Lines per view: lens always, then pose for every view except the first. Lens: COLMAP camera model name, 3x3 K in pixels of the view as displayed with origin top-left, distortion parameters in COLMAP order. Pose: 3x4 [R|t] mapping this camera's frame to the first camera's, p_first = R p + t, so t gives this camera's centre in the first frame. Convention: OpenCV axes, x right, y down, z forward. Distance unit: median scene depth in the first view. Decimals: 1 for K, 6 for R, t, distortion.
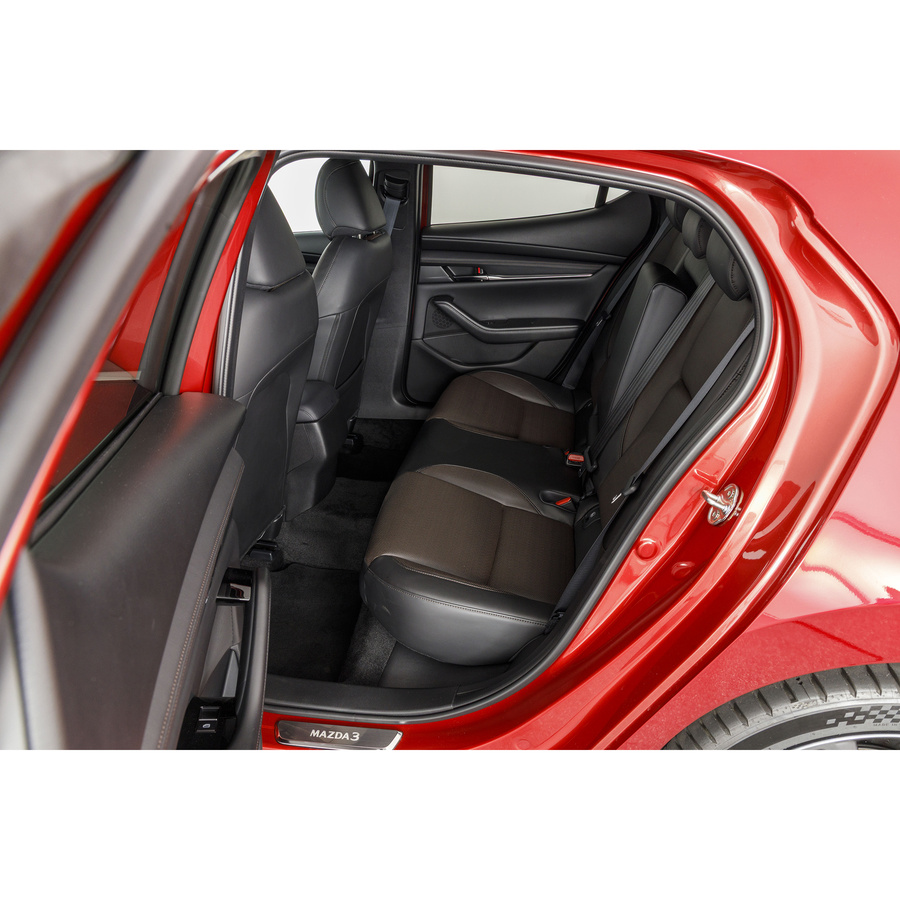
lens RADIAL K [[688.2, 0, 450.0], [0, 688.2, 450.0], [0, 0, 1]] dist [-0.006564, 0.002529]
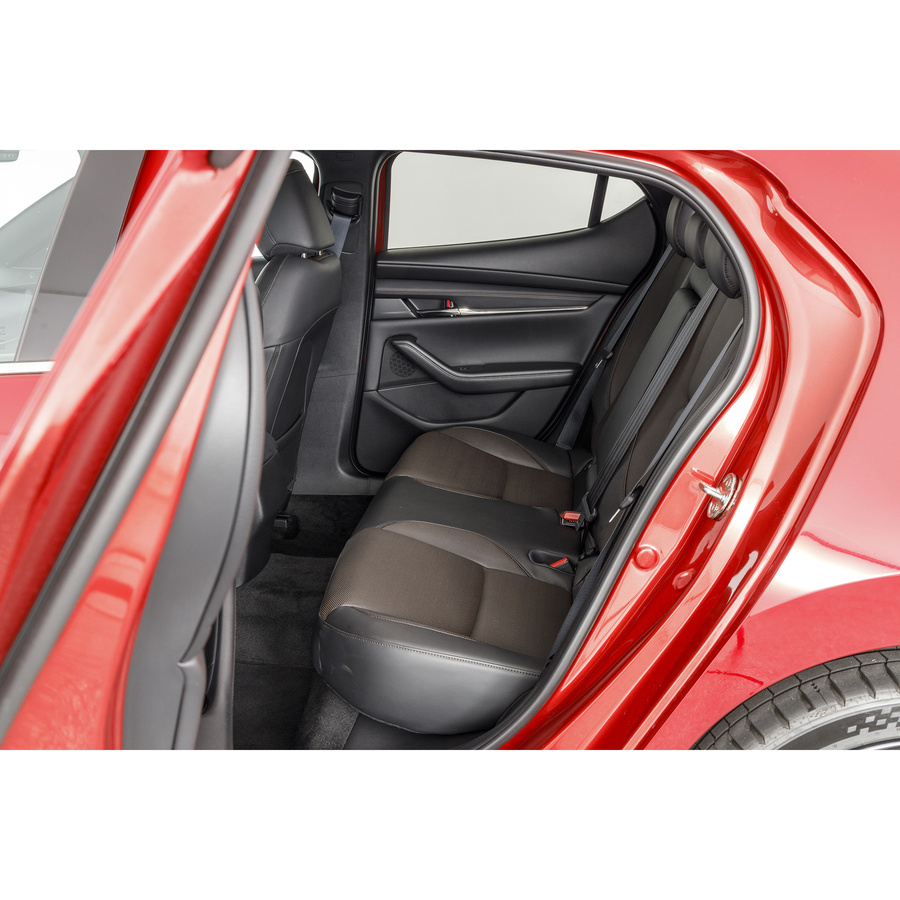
lens RADIAL K [[1008.5, 0, 450.0], [0, 1008.5, 450.0], [0, 0, 1]] dist [0.012858, -0.014003]
pose [[0.998790, -0.008487, 0.048449, -0.017518], [0.015871, 0.987922, -0.154137, 0.109942], [-0.046555, 0.154720, 0.986861, -0.167821]]
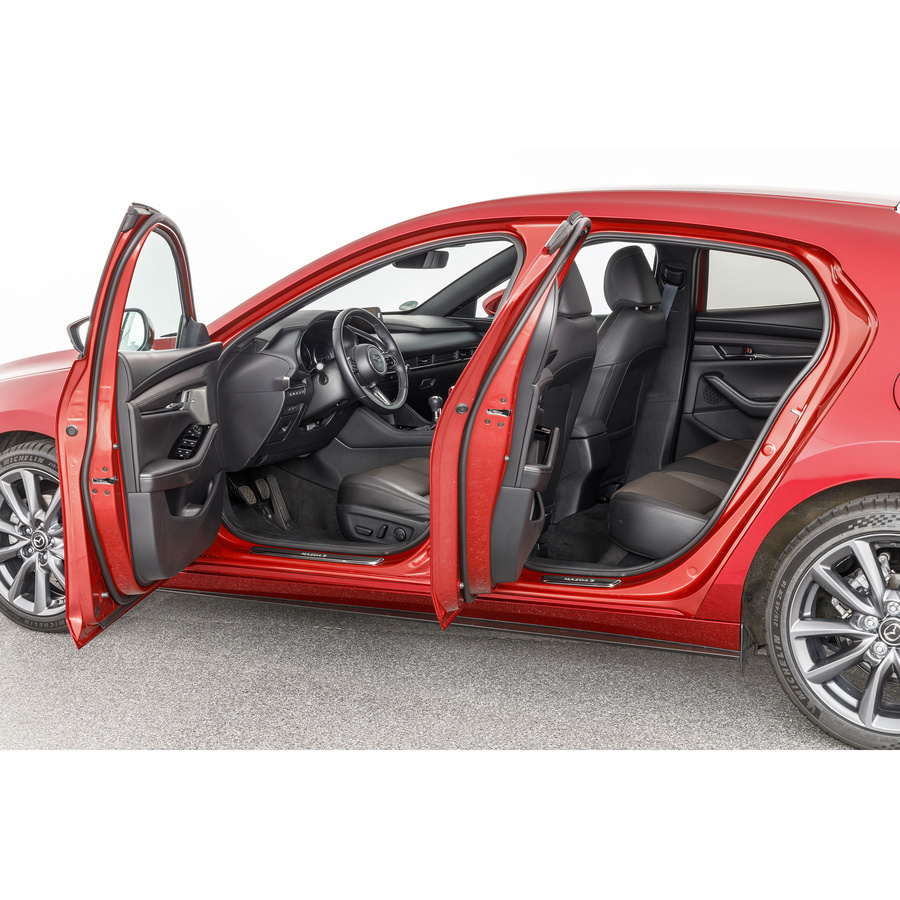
lens RADIAL K [[1357.5, 0, 450.0], [0, 1357.5, 450.0], [0, 0, 1]] dist [0.019518, 0.007723]
pose [[0.953843, 0.054221, -0.295371, 0.286688], [-0.133333, 0.957769, -0.254757, 0.606633], [0.269084, 0.282380, 0.920790, -1.281884]]
